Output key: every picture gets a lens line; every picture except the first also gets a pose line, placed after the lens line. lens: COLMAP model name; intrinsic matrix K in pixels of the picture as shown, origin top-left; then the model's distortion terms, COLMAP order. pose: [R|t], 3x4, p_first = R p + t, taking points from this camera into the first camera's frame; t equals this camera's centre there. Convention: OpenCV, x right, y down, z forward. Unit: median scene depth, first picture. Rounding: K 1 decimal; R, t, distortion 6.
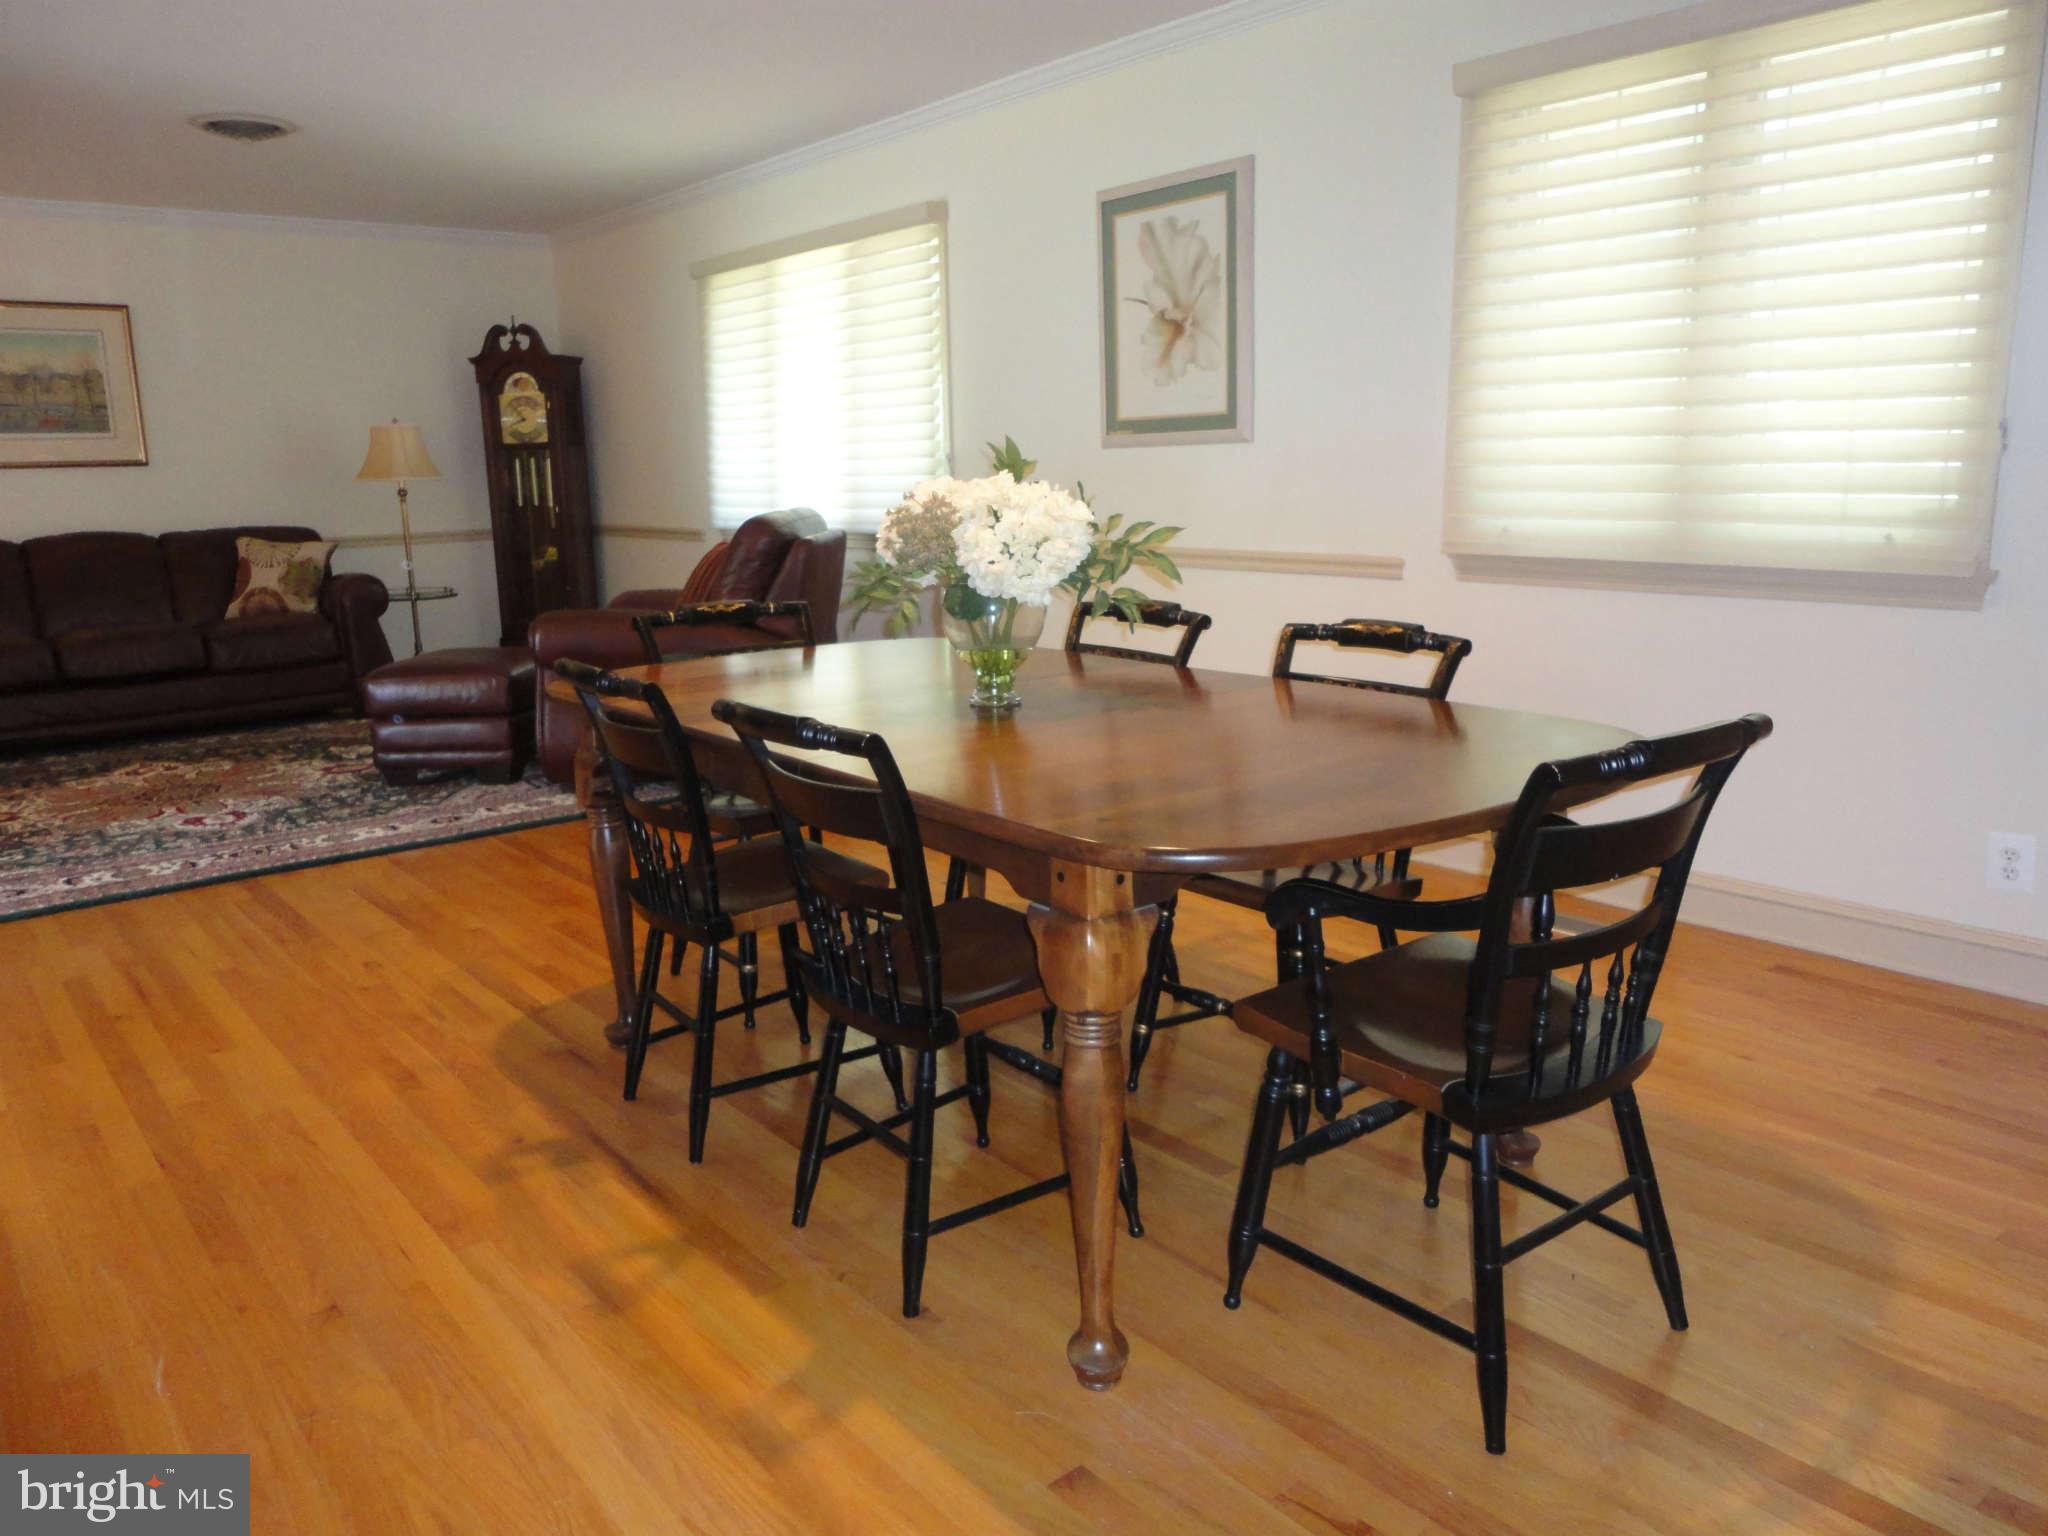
lens RADIAL K [[1493.7, 0, 1021.7], [0, 1493.7, 776.2], [0, 0, 1]] dist [0.012455, -0.010416]
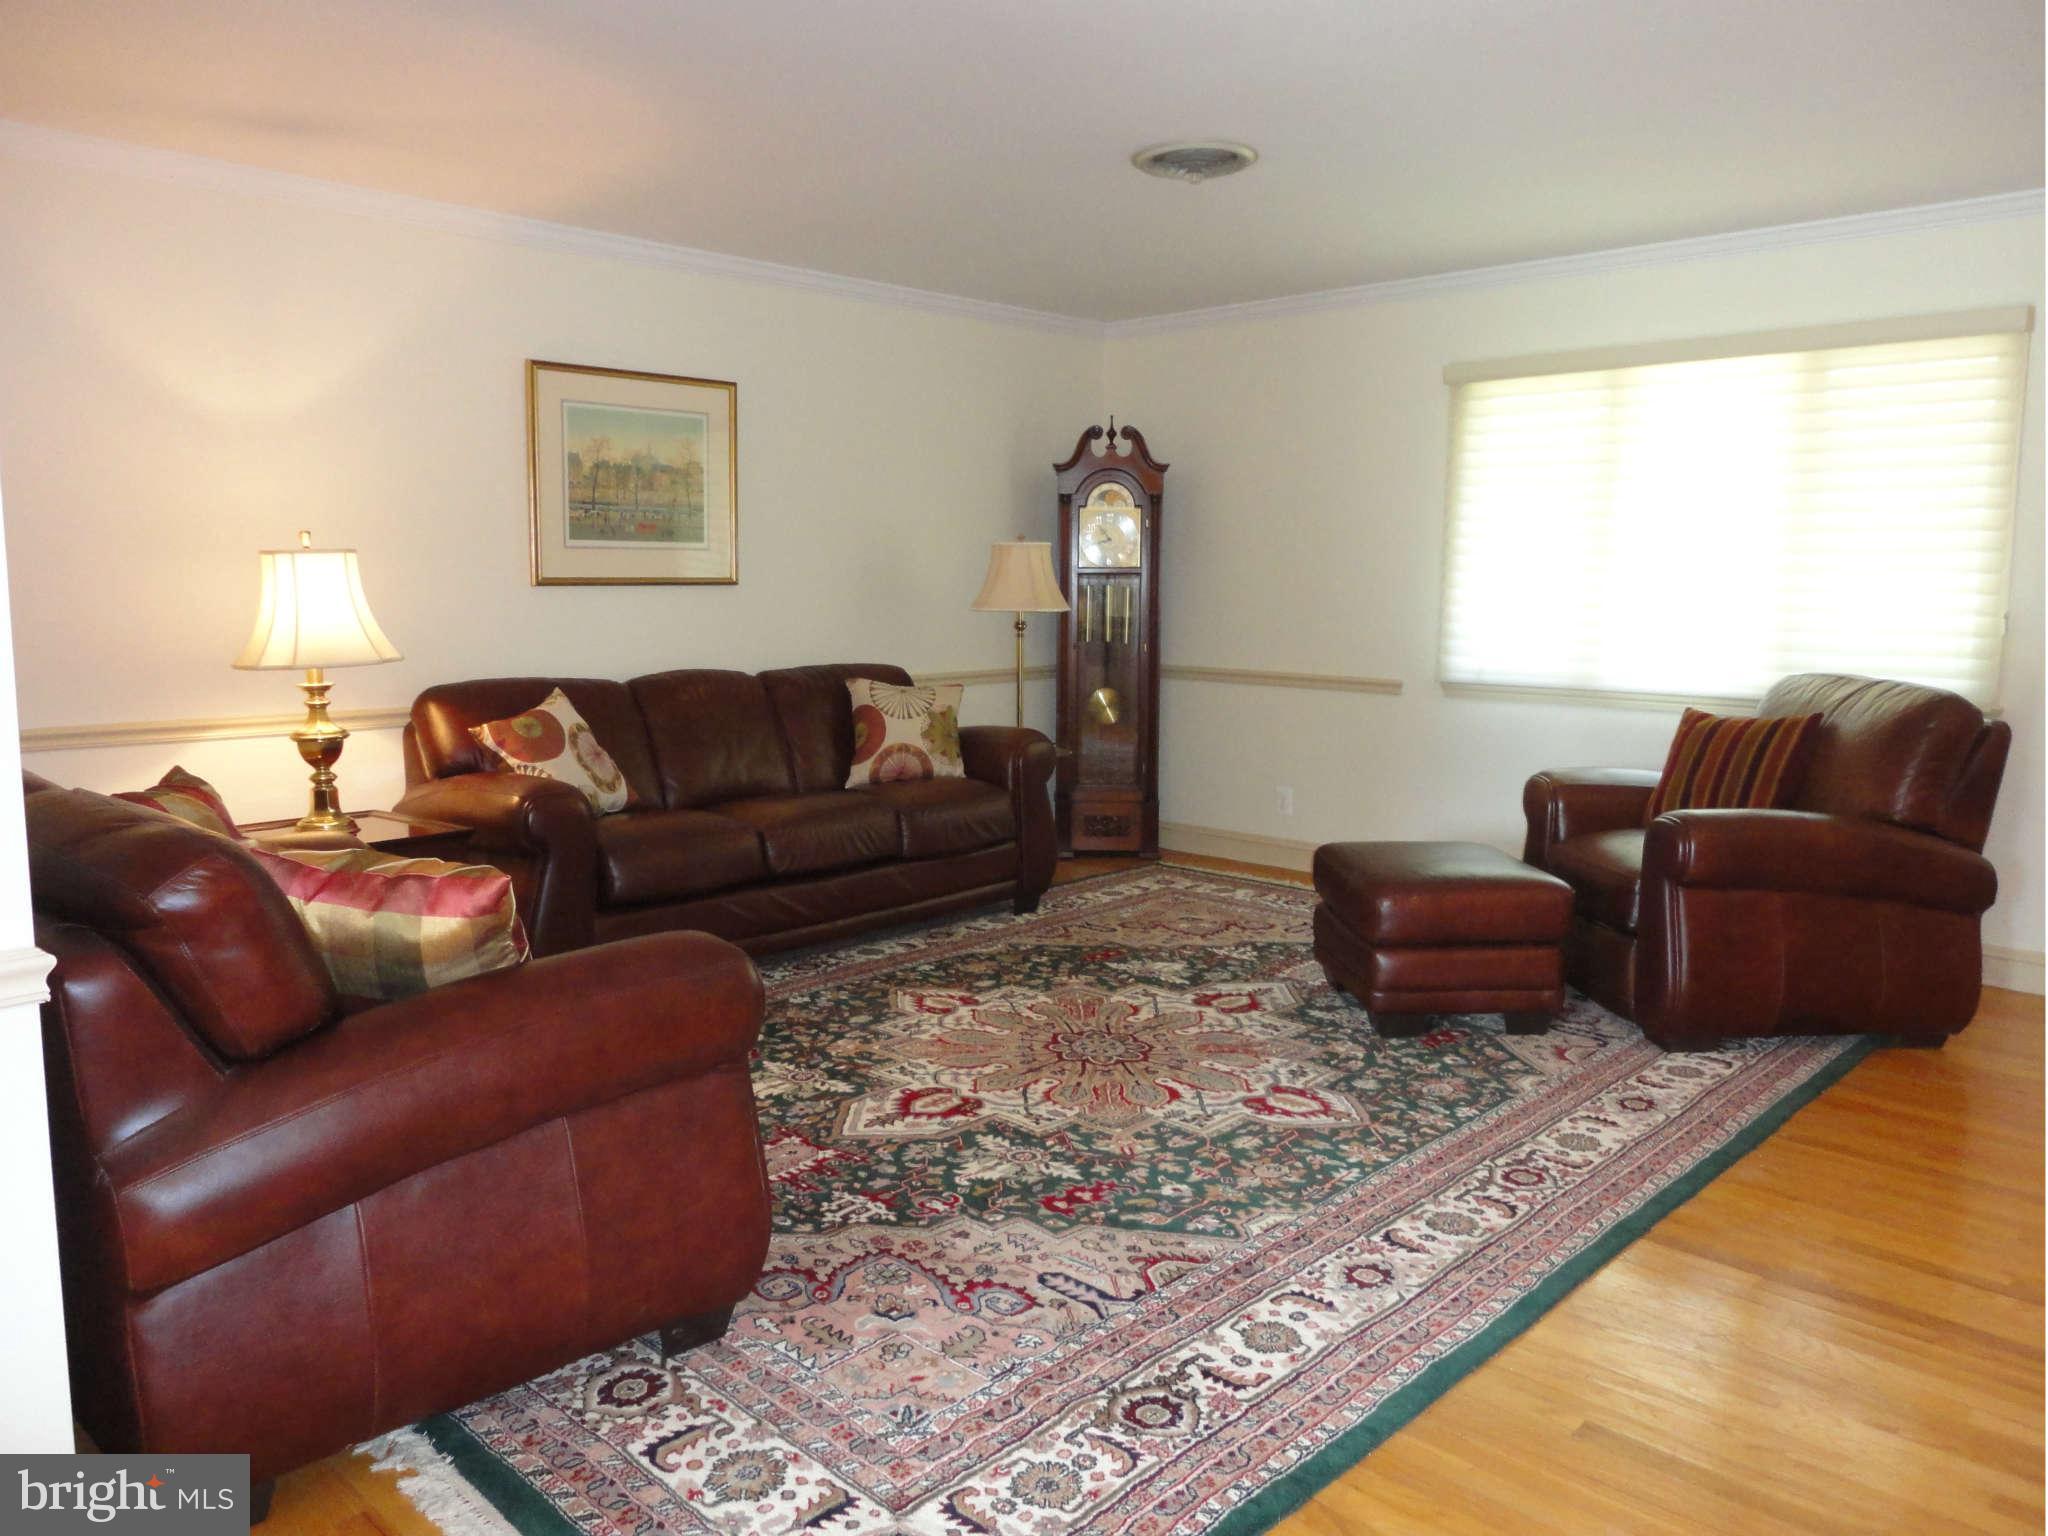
lens RADIAL K [[1493.7, 0, 1025.9], [0, 1493.7, 760.4], [0, 0, 1]] dist [0.012455, -0.010416]
pose [[0.990234, 0.013530, 0.138760, -0.549135], [-0.002218, 0.996683, -0.081354, -0.054691], [-0.139401, 0.080252, 0.986979, 0.224153]]
